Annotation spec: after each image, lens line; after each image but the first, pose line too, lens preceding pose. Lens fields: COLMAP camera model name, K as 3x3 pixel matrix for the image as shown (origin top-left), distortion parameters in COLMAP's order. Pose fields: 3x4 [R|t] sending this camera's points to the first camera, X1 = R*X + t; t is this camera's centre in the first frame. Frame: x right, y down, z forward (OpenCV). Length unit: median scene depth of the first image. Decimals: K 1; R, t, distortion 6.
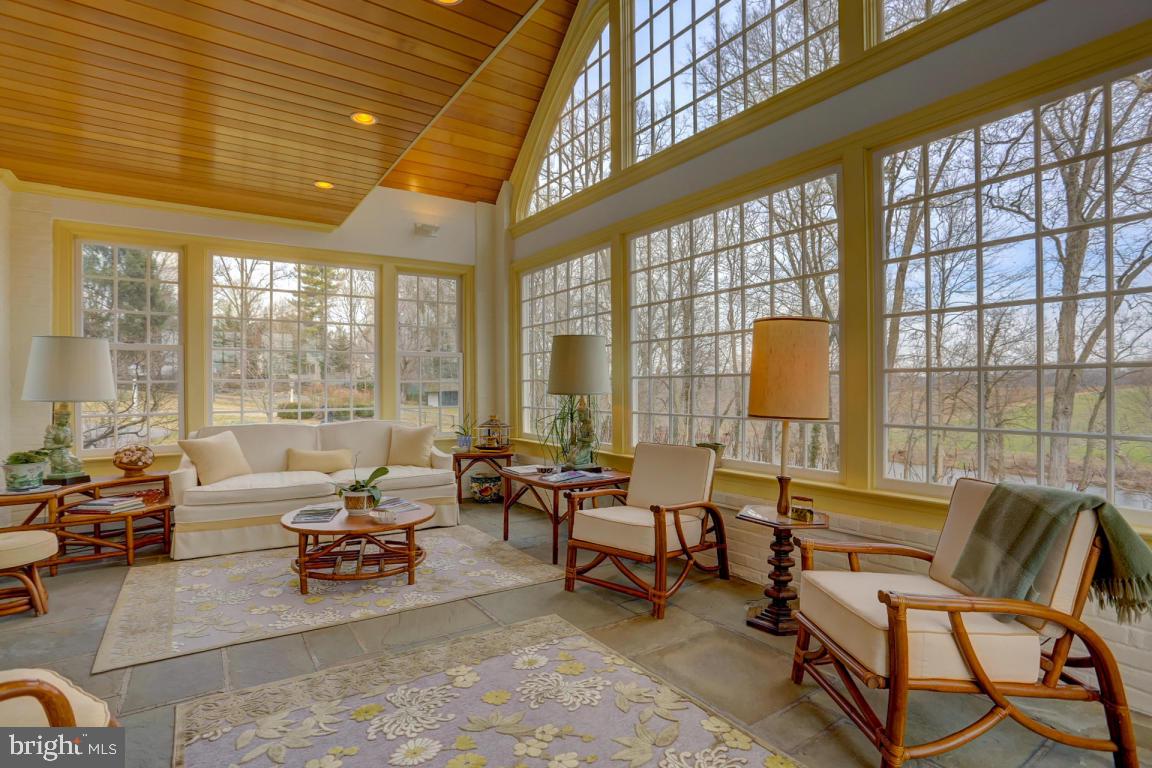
lens RADIAL K [[567.3, 0, 573.8], [0, 567.3, 388.5], [0, 0, 1]] dist [-0.073994, 0.028296]
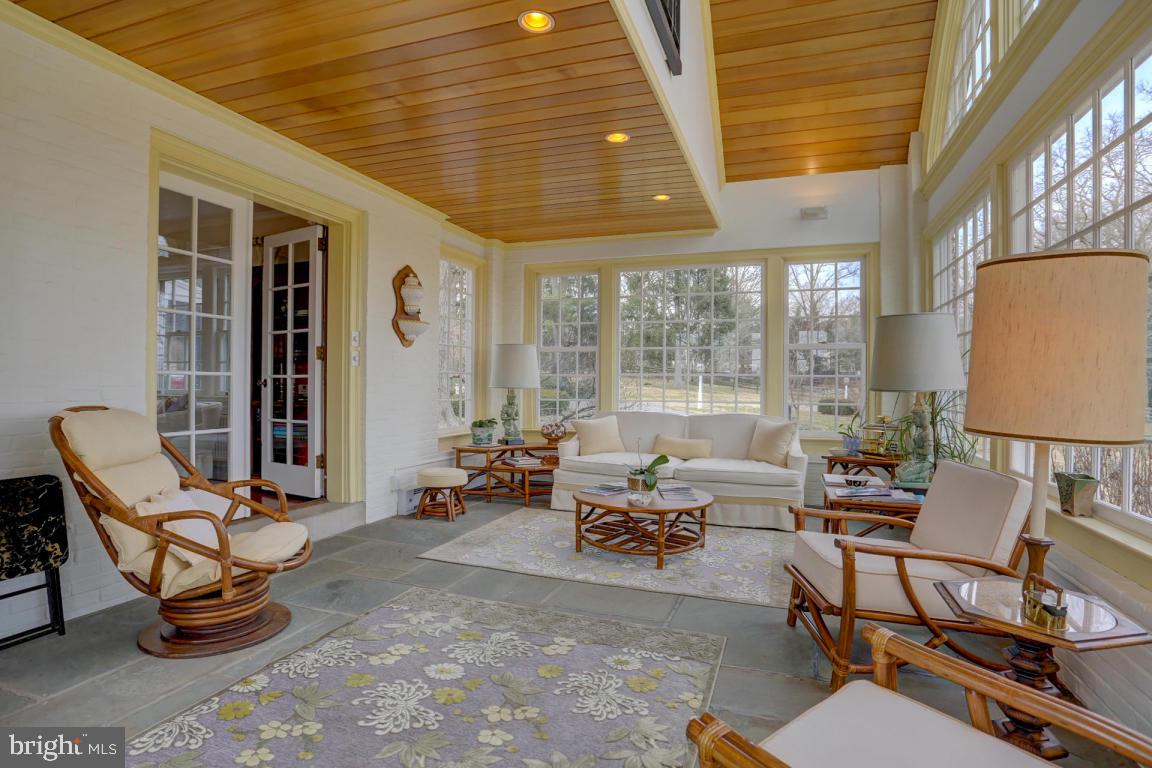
lens RADIAL K [[567.3, 0, 579.6], [0, 567.3, 388.8], [0, 0, 1]] dist [-0.073994, 0.028296]
pose [[0.600873, 0.018262, -0.799136, 0.424103], [-0.013201, 0.999829, 0.012922, 0.002806], [0.799236, 0.002785, 0.601011, 0.236111]]
